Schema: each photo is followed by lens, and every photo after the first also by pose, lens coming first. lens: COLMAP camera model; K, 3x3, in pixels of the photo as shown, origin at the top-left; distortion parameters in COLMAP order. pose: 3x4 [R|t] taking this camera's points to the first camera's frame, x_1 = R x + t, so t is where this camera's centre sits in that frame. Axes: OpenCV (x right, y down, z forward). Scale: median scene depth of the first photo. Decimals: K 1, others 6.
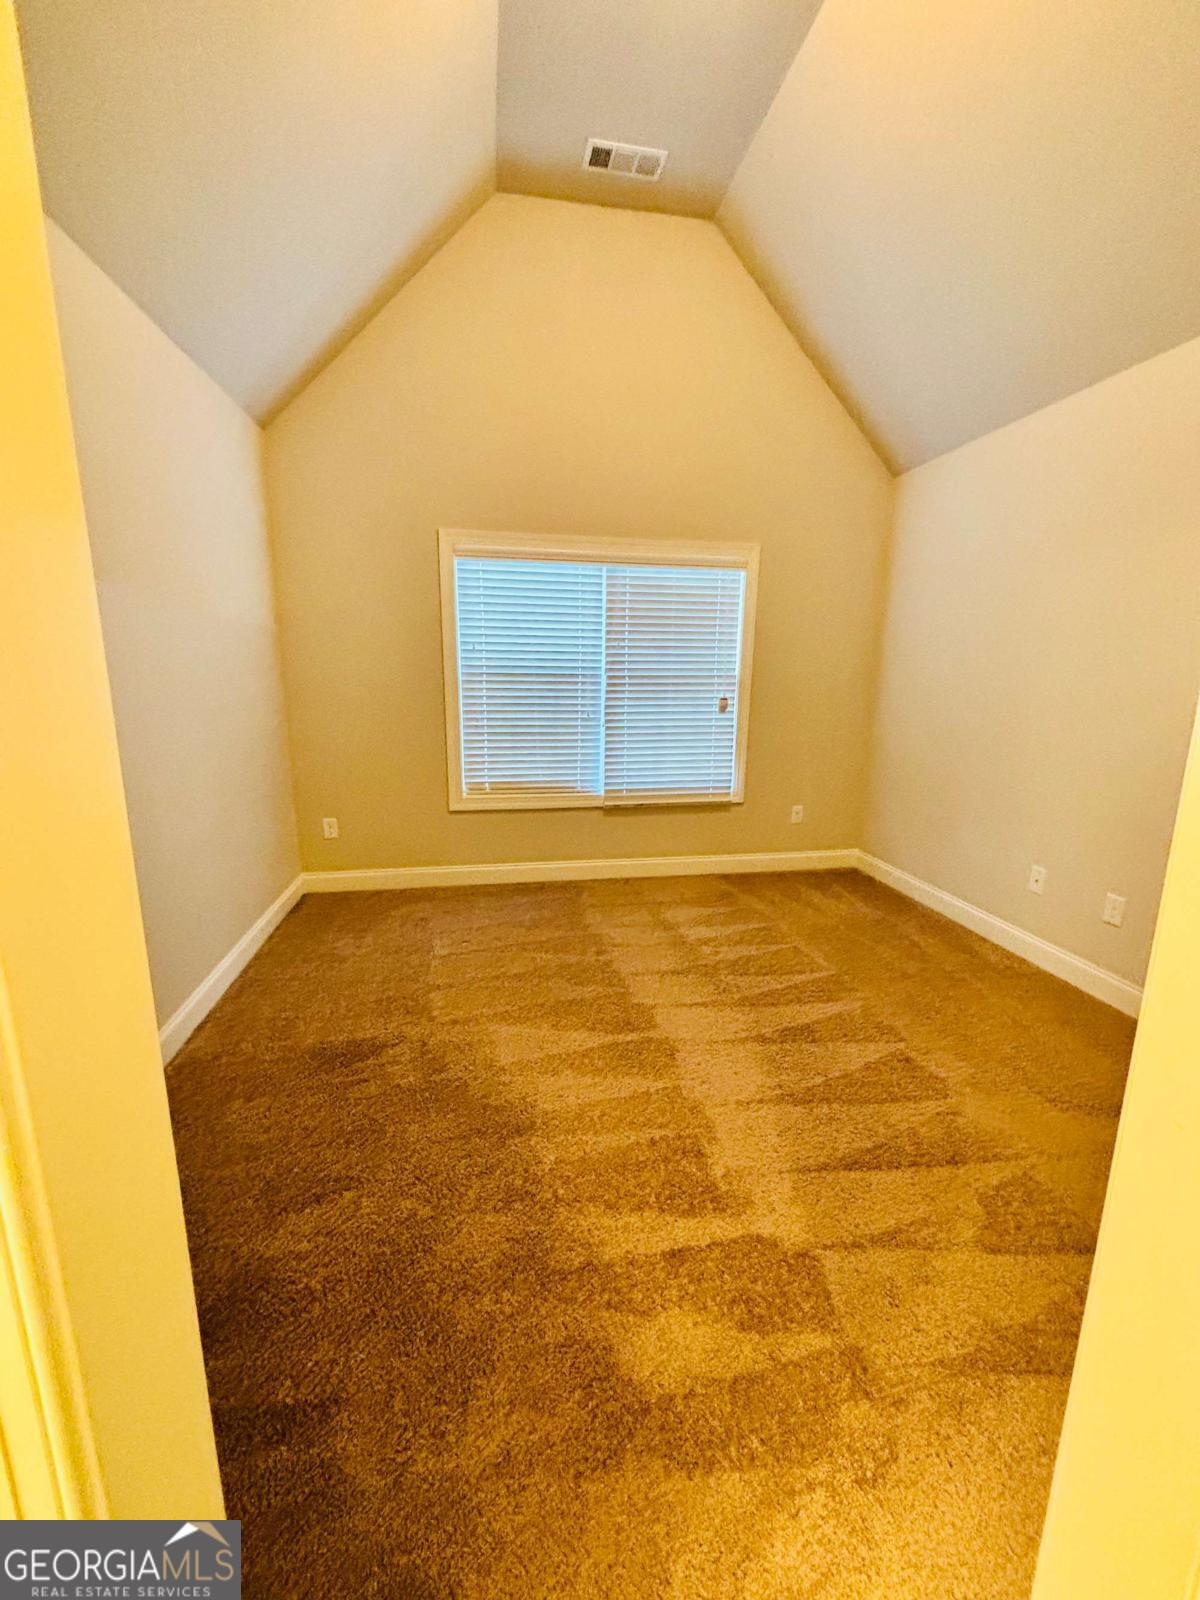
lens RADIAL K [[644.0, 0, 606.3], [0, 644.0, 797.0], [0, 0, 1]] dist [-0.000297, 0.001481]
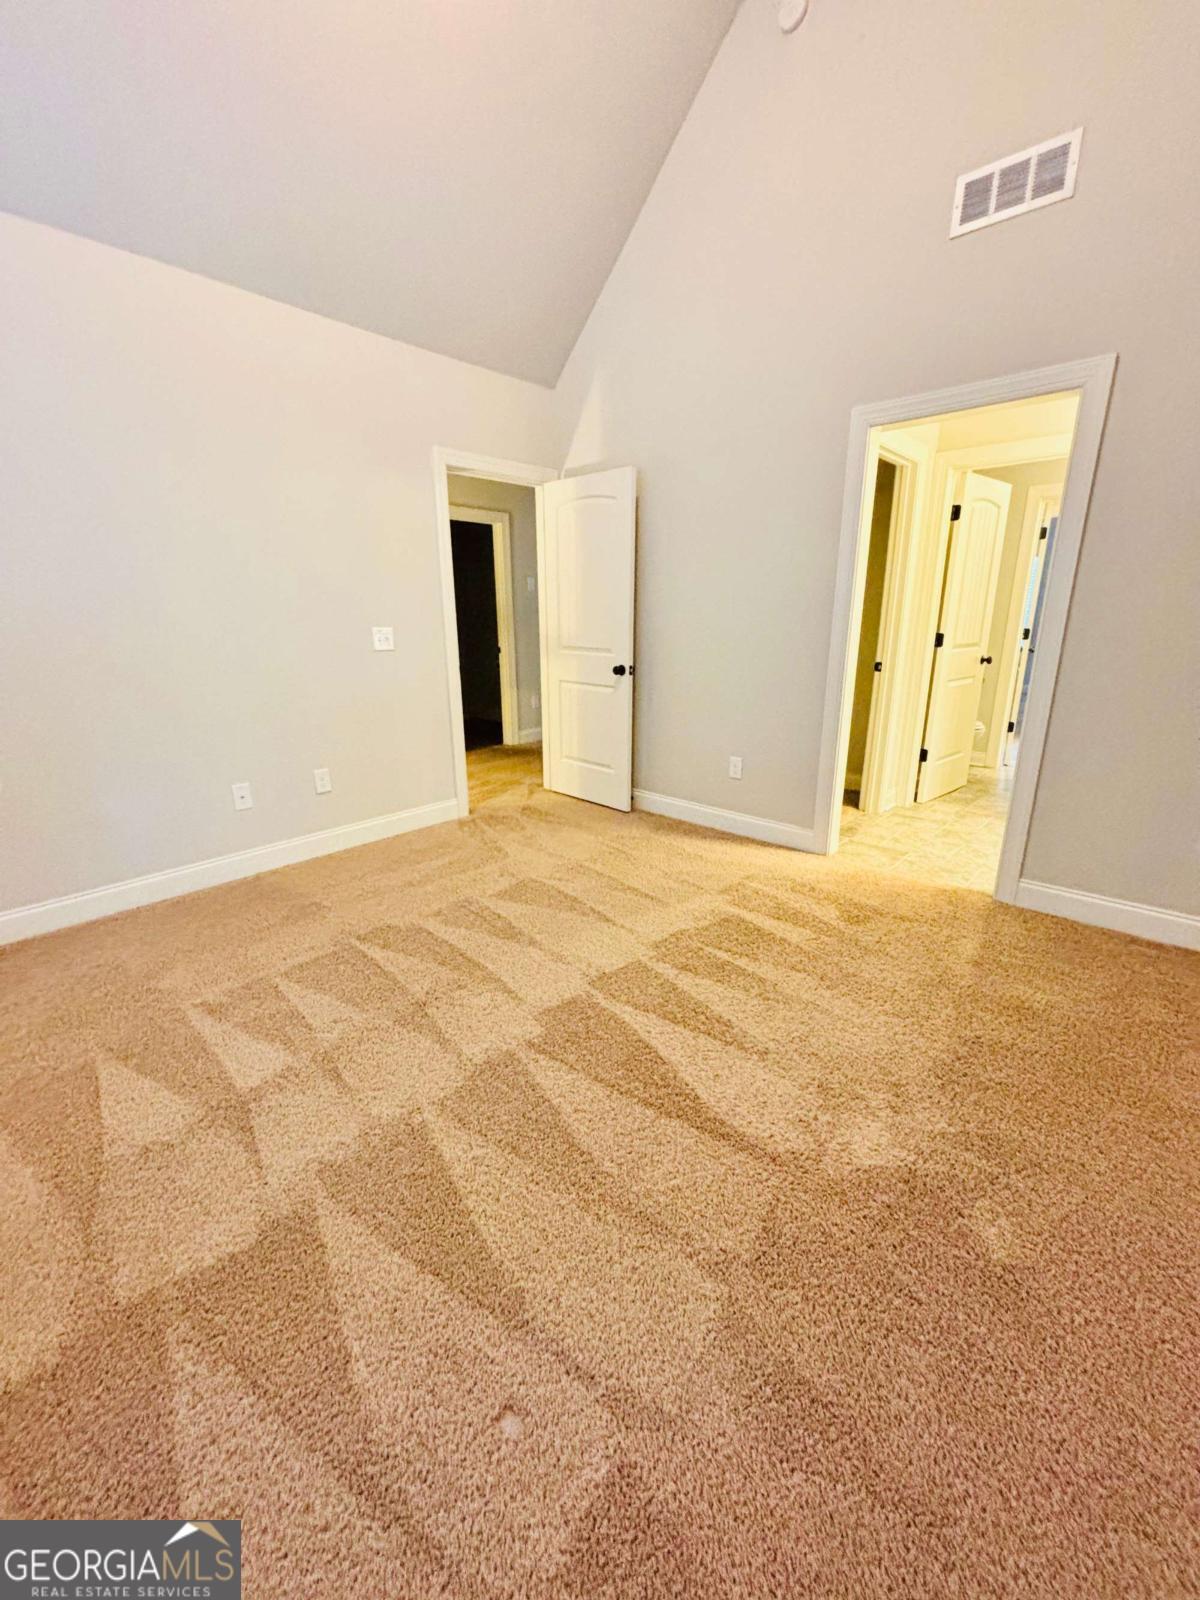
lens RADIAL K [[644.0, 0, 608.3], [0, 644.0, 800.7], [0, 0, 1]] dist [-0.000297, 0.001481]
pose [[-0.591080, -0.238468, 0.770556, -0.475949], [0.165990, 0.898892, 0.405513, -0.190115], [-0.789349, 0.367596, -0.491734, 1.113020]]
